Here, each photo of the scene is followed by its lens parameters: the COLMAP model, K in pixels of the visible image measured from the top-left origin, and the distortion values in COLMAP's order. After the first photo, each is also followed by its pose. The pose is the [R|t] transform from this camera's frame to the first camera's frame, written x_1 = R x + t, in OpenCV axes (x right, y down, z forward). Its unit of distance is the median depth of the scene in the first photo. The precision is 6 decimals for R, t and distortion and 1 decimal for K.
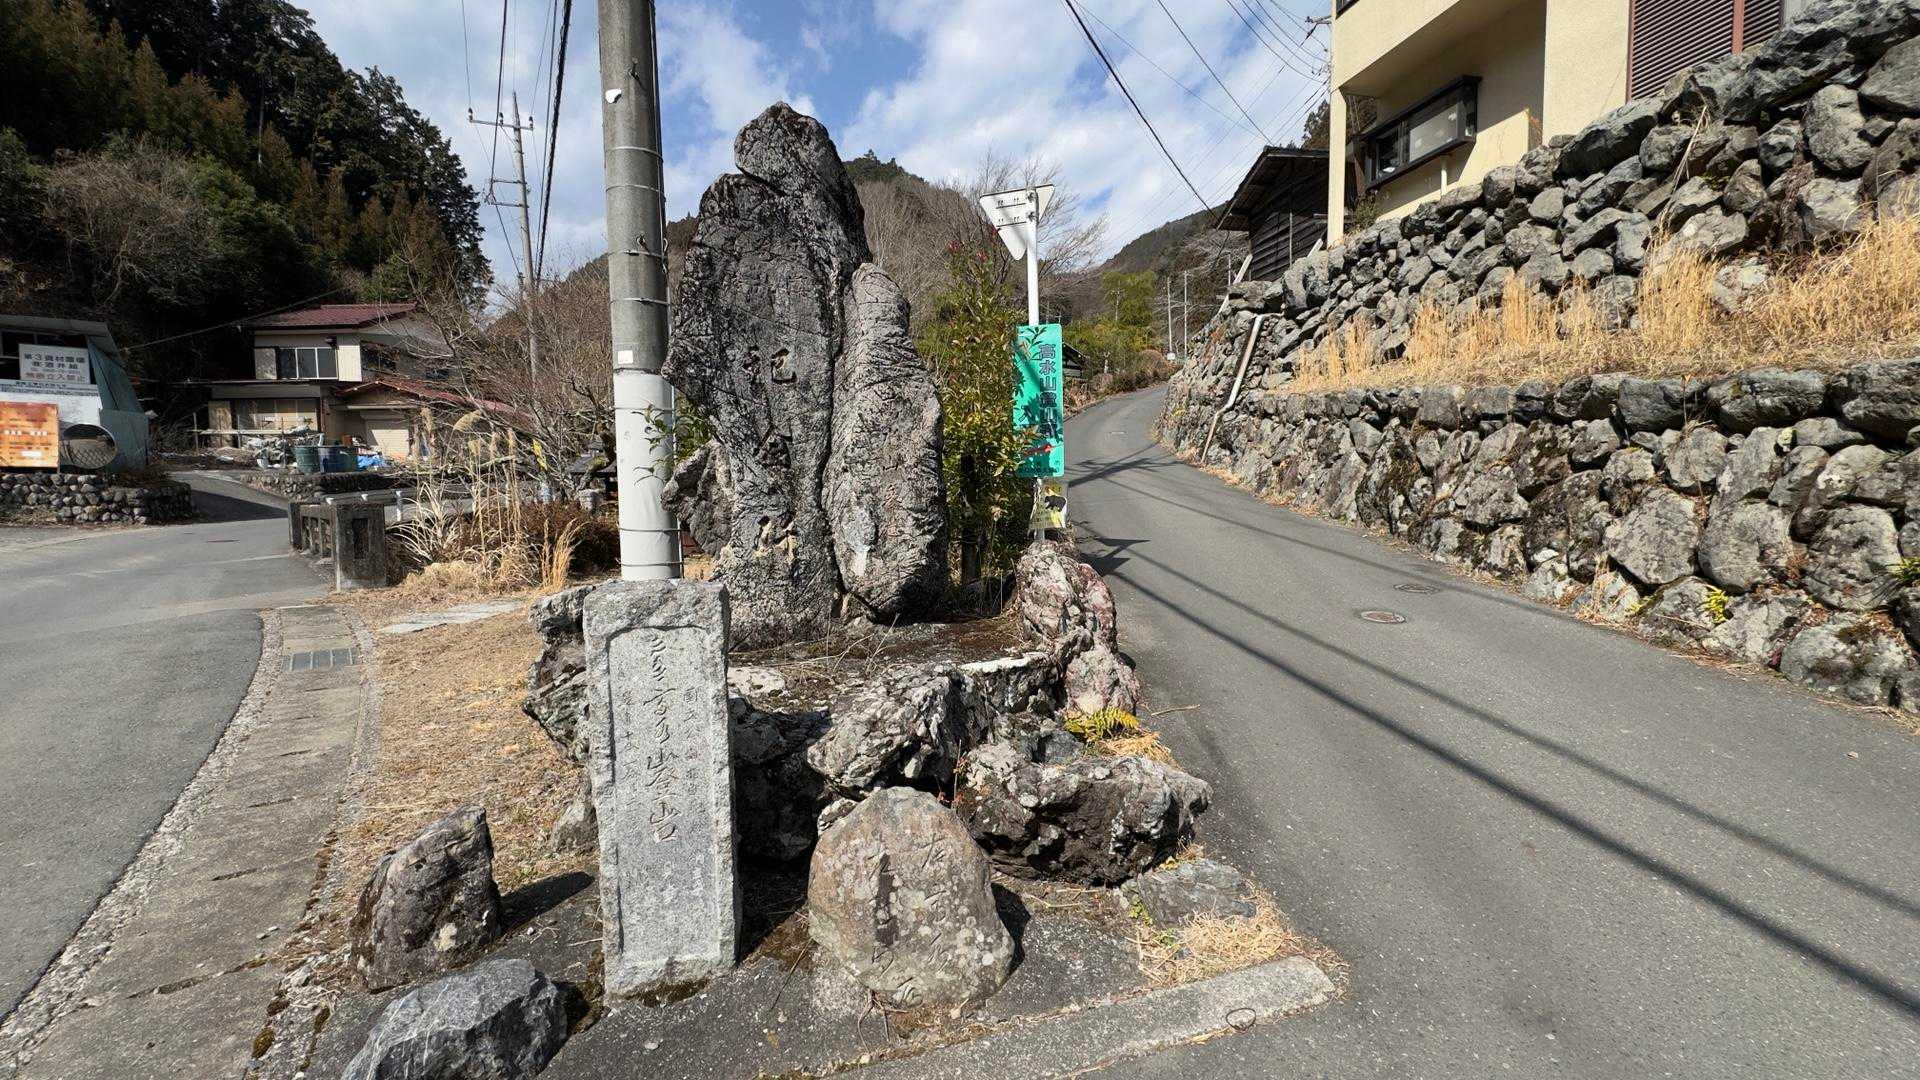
lens RADIAL K [[764.5, 0, 960.0], [0, 764.5, 540.0], [0, 0, 1]] dist [-0.001909, -0.000192]
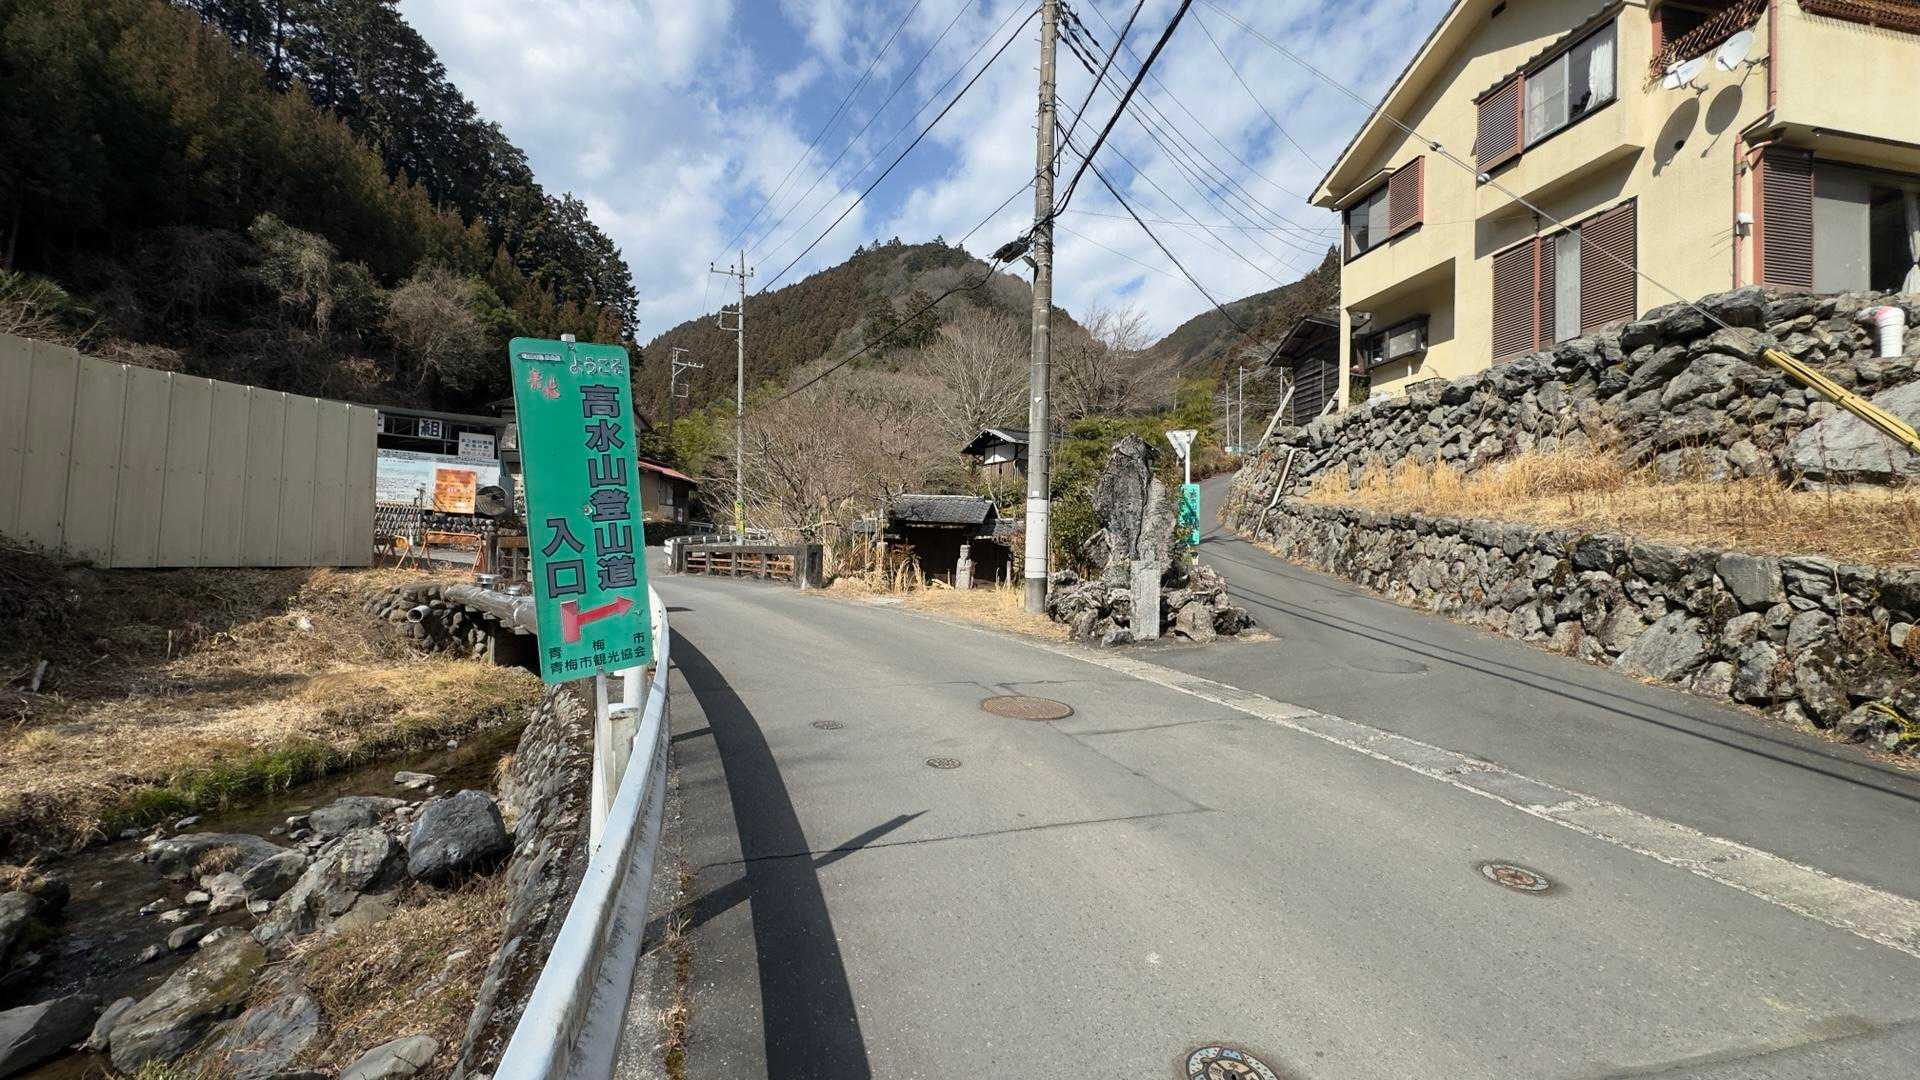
lens RADIAL K [[764.5, 0, 960.0], [0, 764.5, 540.0], [0, 0, 1]] dist [-0.001909, -0.000192]
pose [[0.997337, 0.038443, -0.061980, -0.256137], [-0.043706, 0.995342, -0.085931, 0.079912], [0.058388, 0.088411, 0.994371, -0.804468]]
